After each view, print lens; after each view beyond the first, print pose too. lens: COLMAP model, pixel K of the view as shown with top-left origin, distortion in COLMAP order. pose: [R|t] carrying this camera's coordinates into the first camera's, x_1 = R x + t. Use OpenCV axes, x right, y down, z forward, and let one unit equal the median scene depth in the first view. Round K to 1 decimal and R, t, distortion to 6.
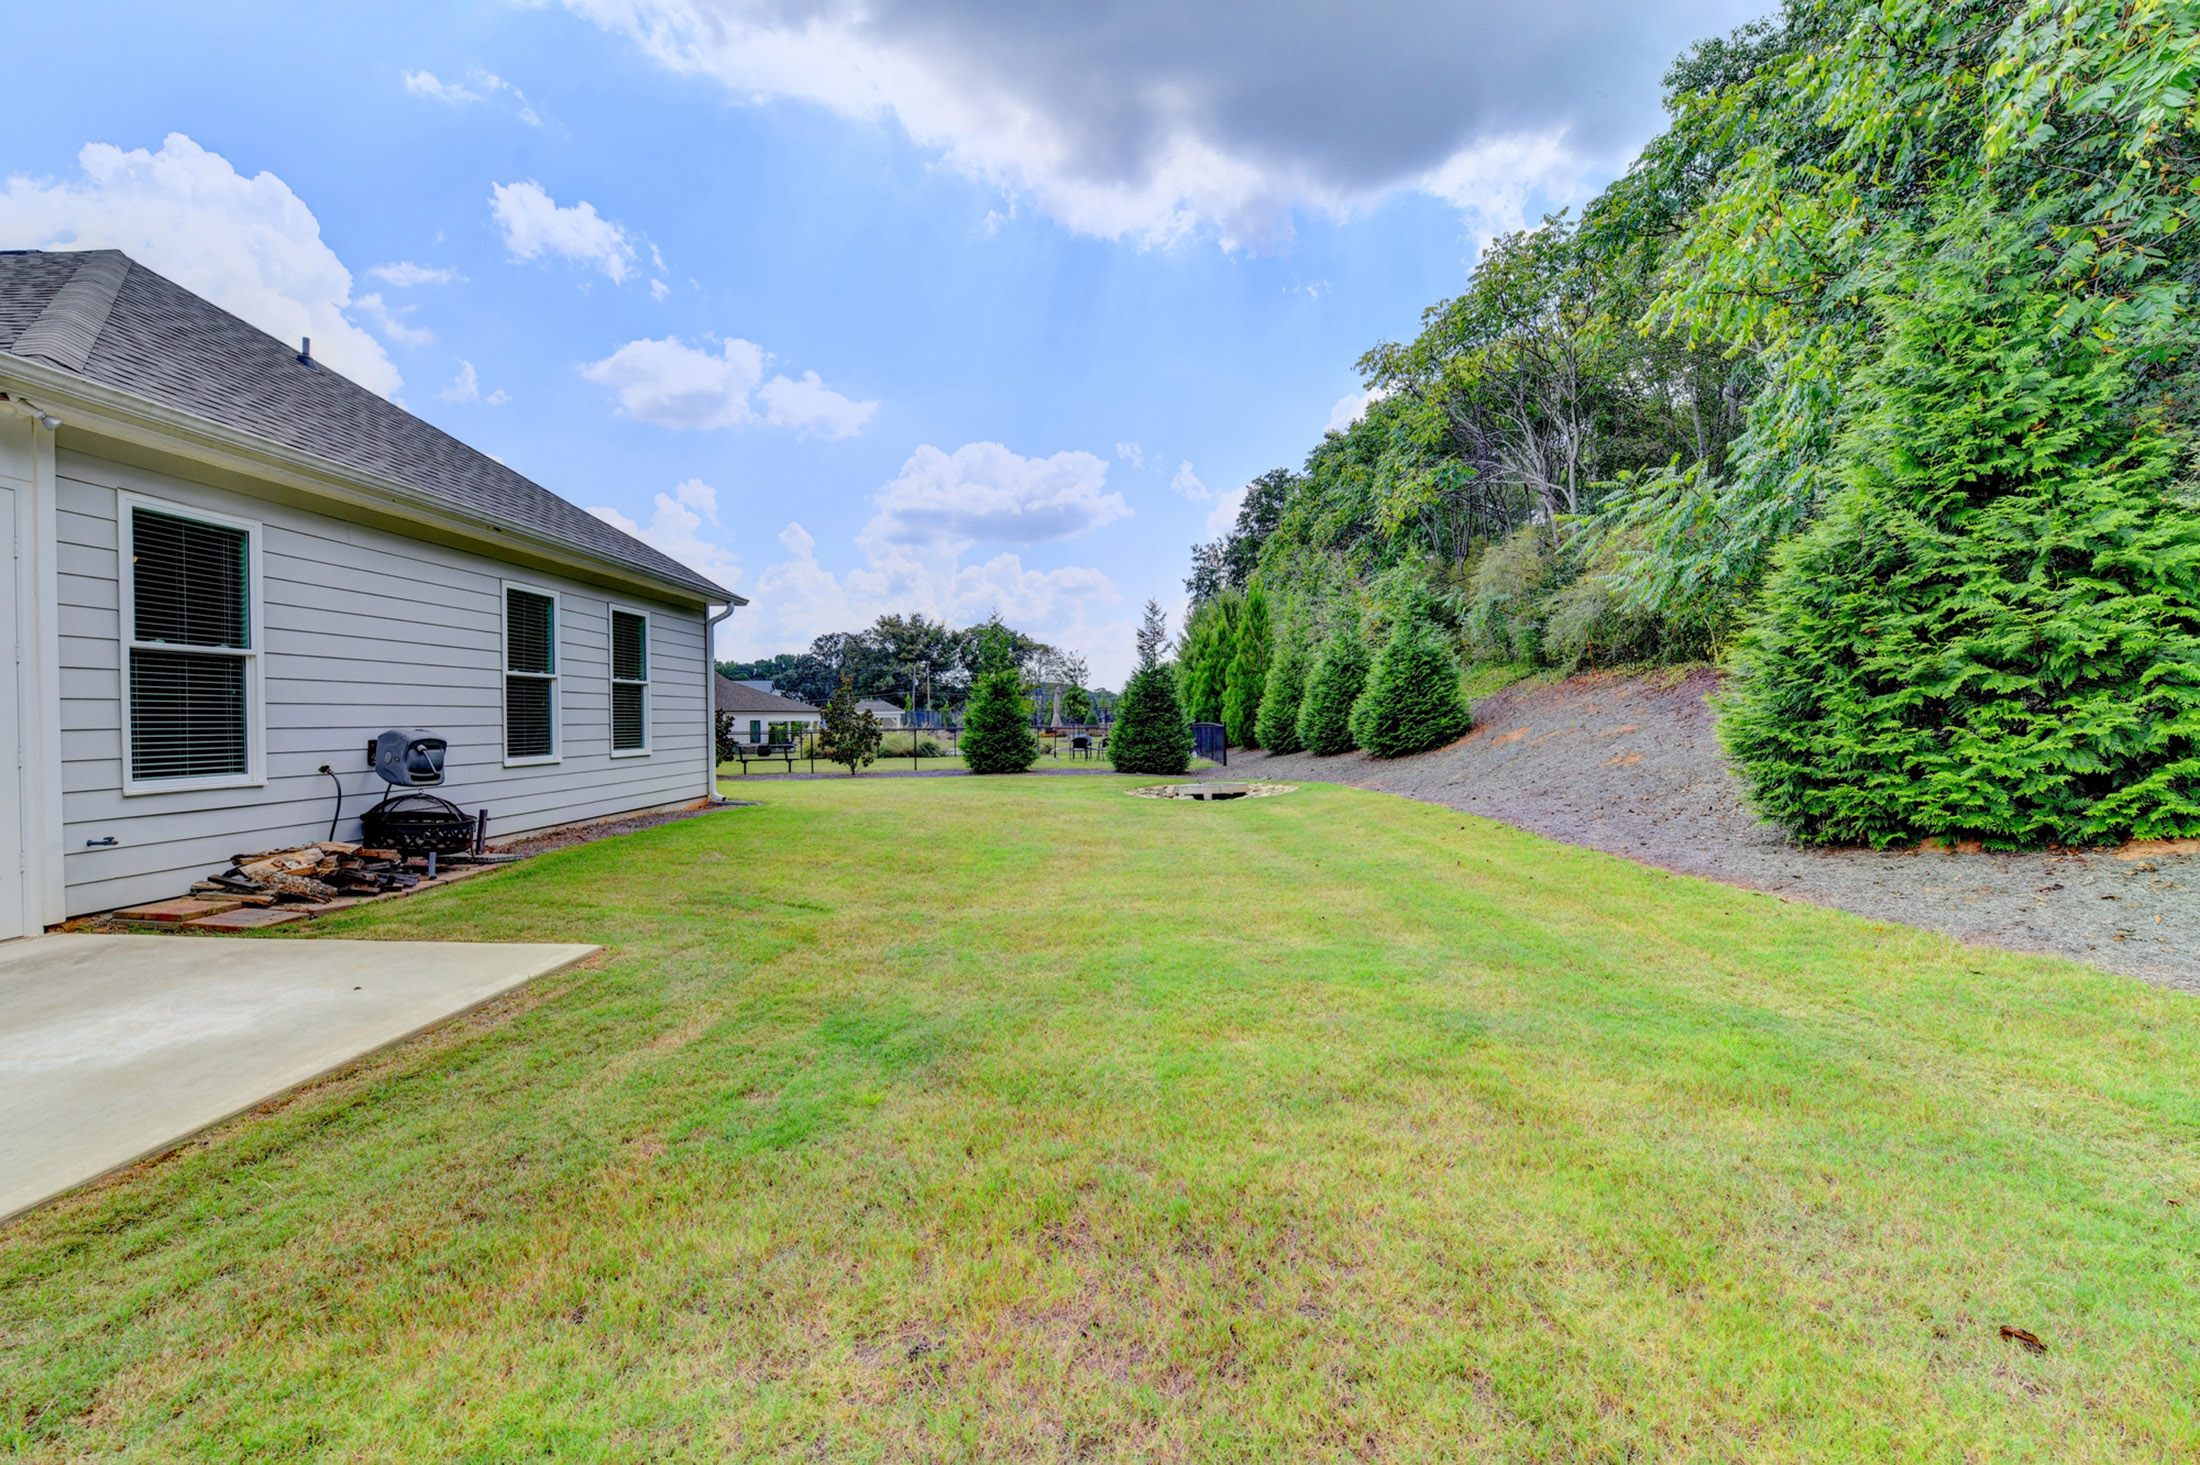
lens RADIAL K [[912.8, 0, 1109.0], [0, 912.8, 744.6], [0, 0, 1]] dist [0.001636, -0.008202]
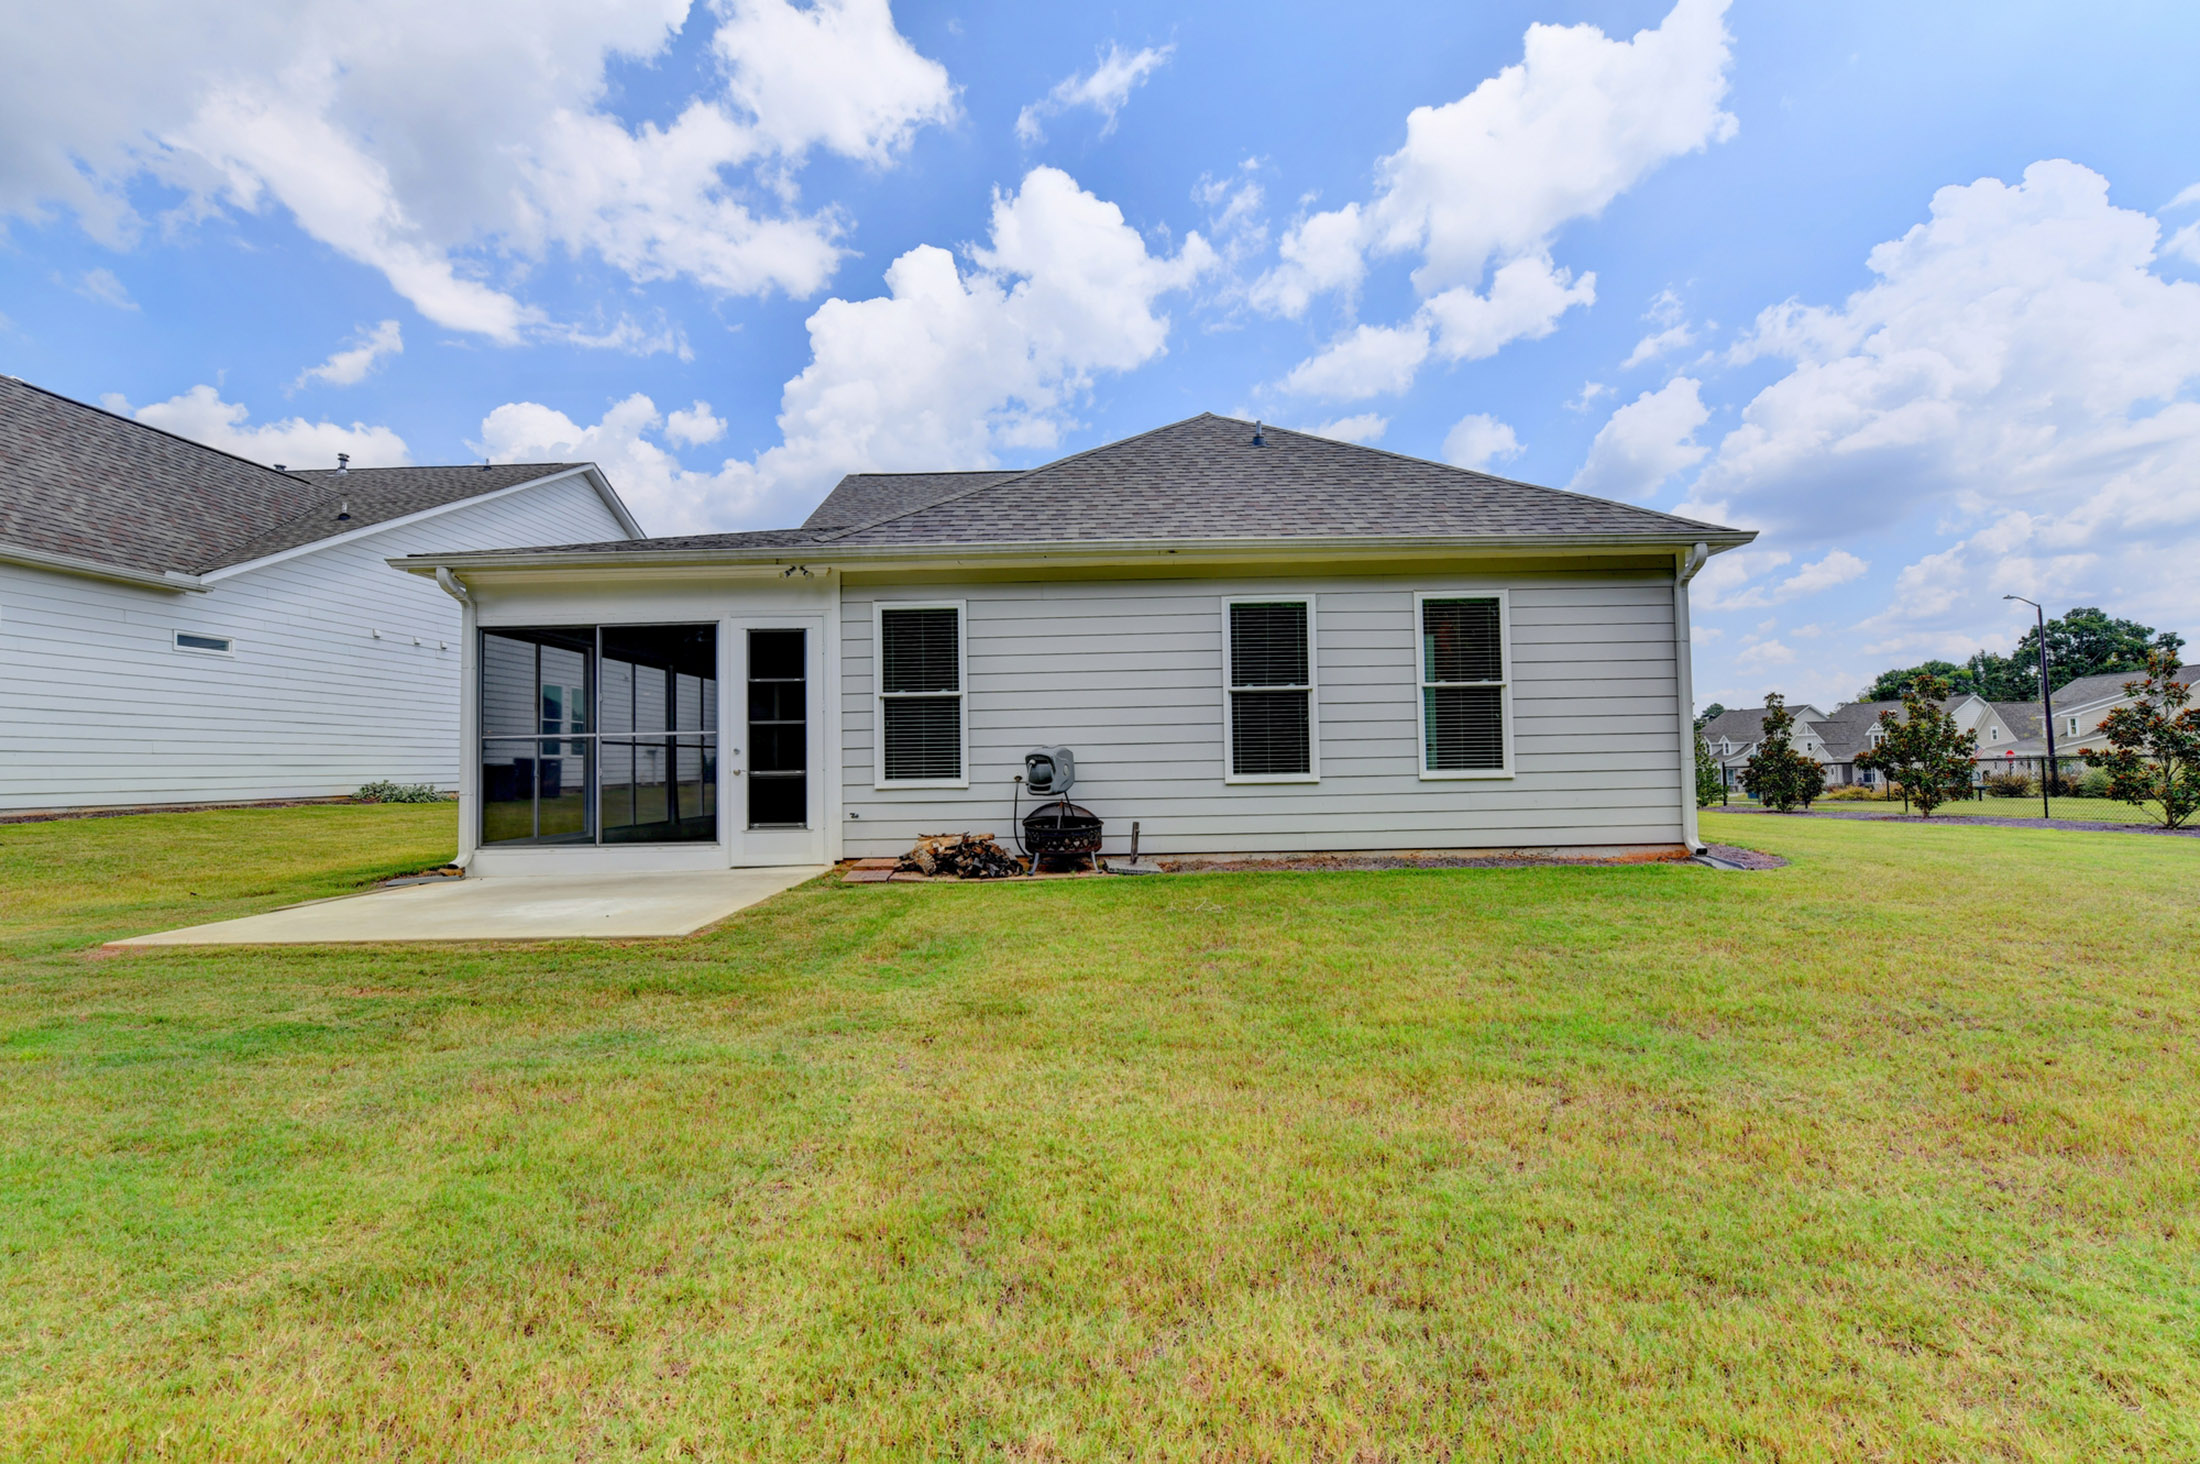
lens RADIAL K [[912.7, 0, 1095.1], [0, 912.7, 727.9], [0, 0, 1]] dist [-0.008065, -0.000230]
pose [[-0.012252, -0.032328, -0.999402, 0.159827], [-0.010917, 0.999422, -0.032195, -0.001351], [0.999865, 0.010516, -0.012598, 0.416514]]
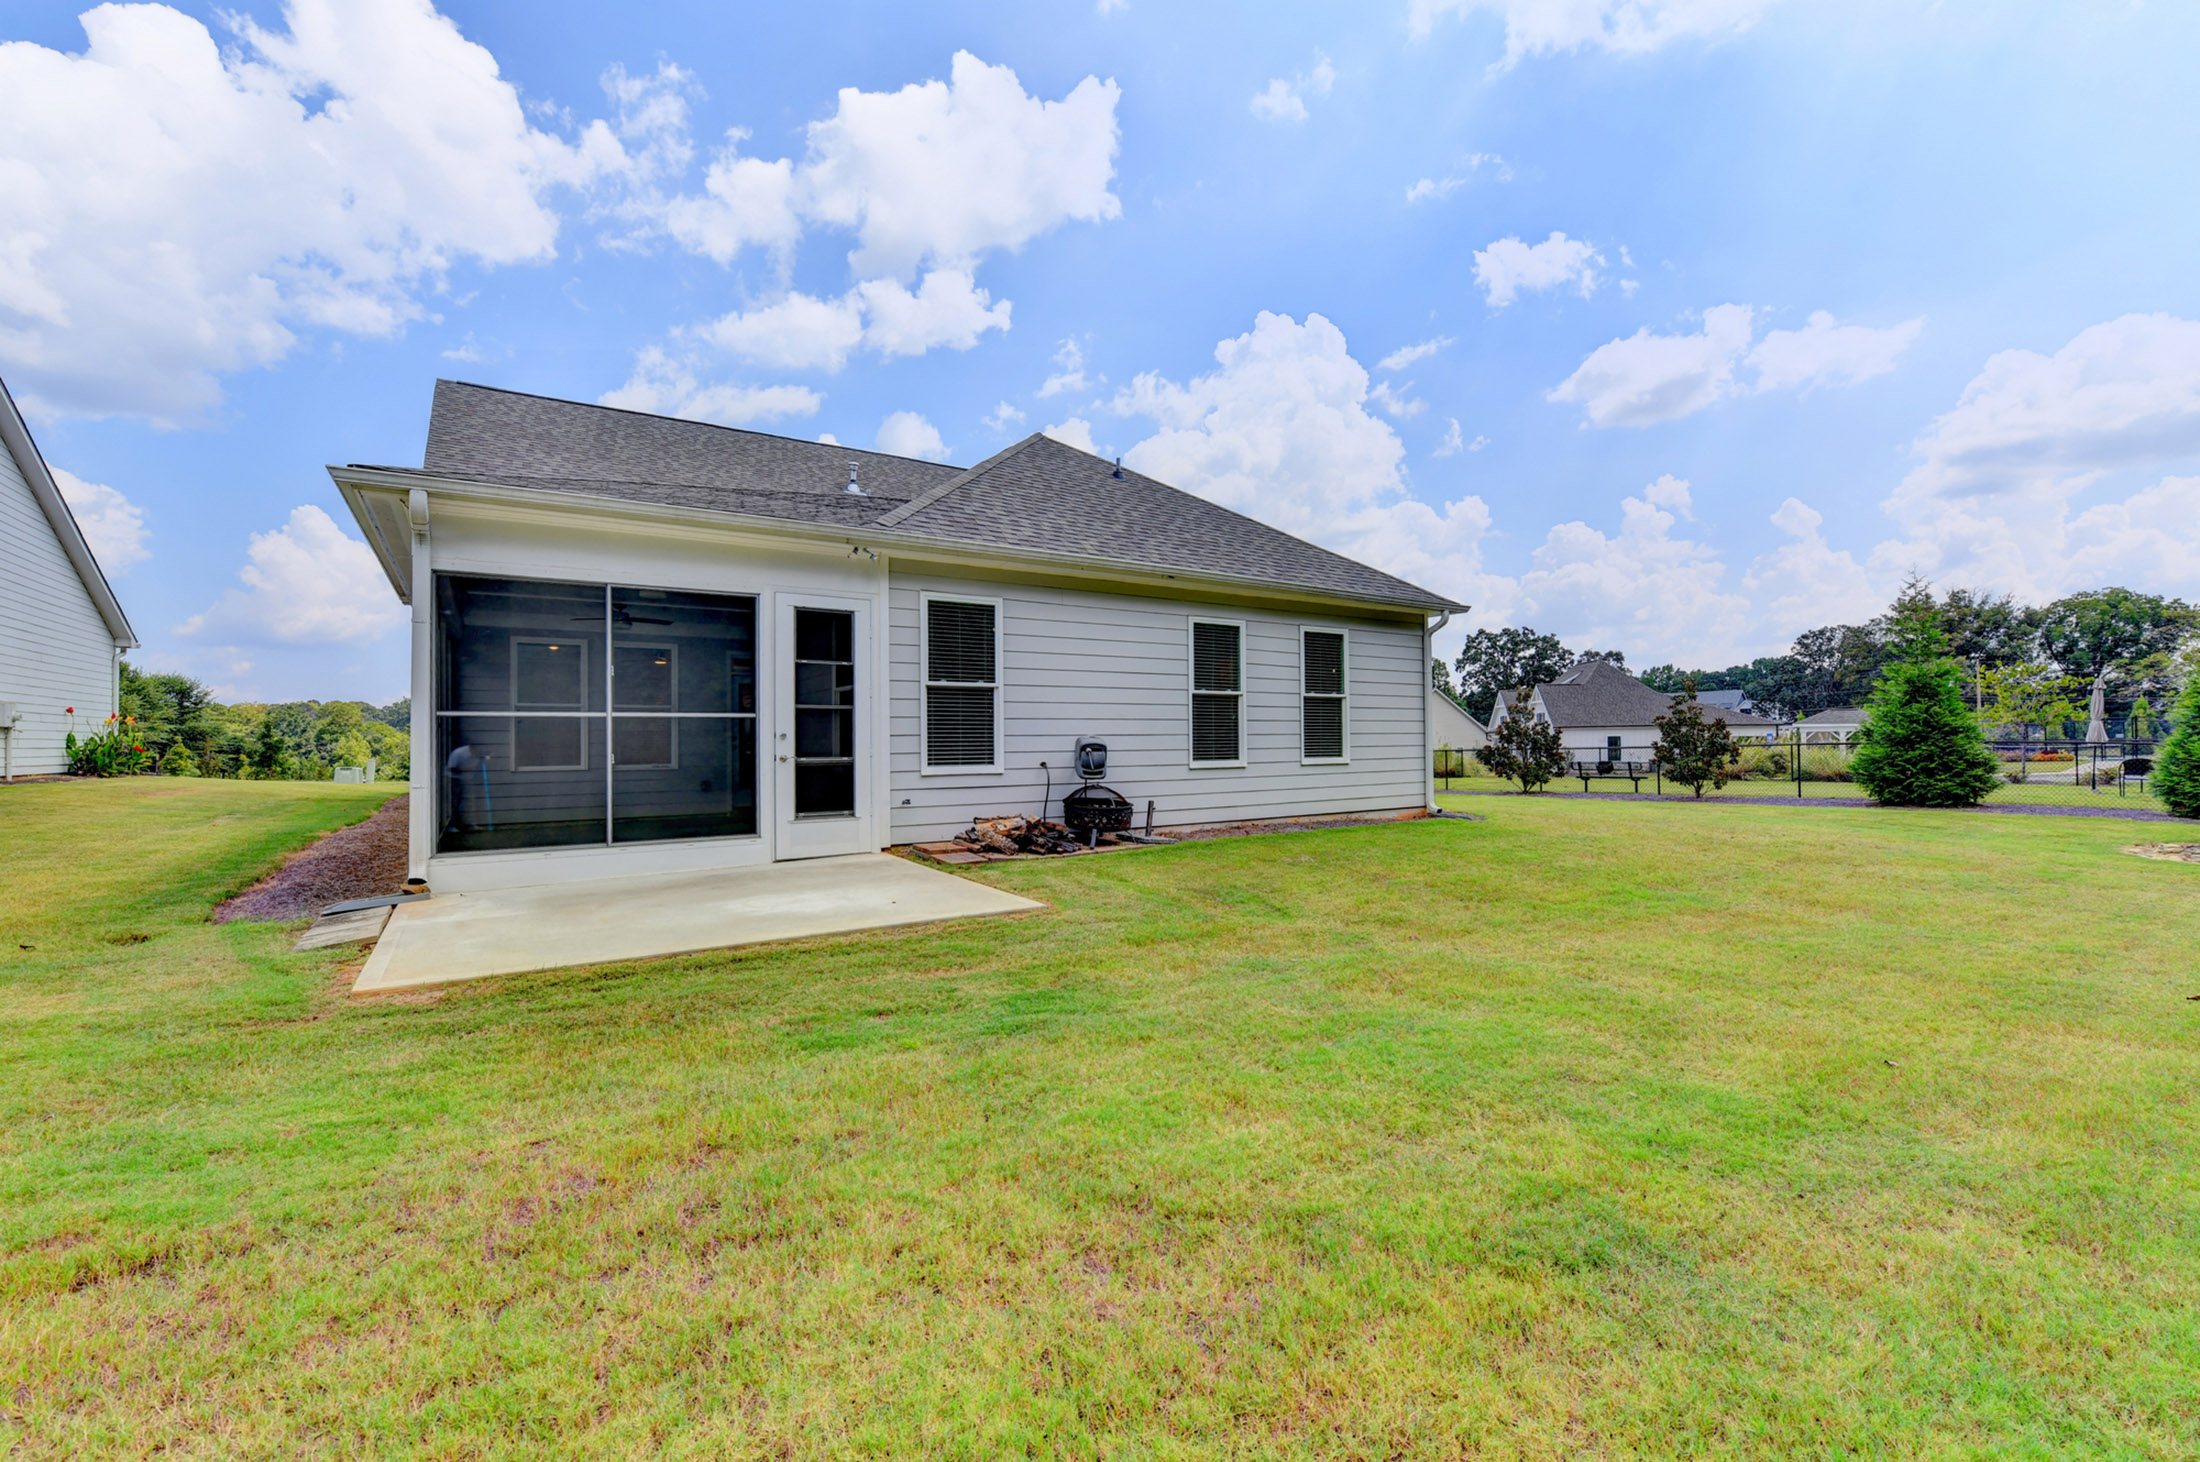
lens RADIAL K [[938.3, 0, 1100.0], [0, 938.3, 731.0], [0, 0, 1]] dist [-0.001940, -0.000102]
pose [[0.561176, -0.008186, -0.827656, 0.151248], [-0.019463, 0.999544, -0.023082, 0.002679], [0.827467, 0.029061, 0.560761, 0.091078]]
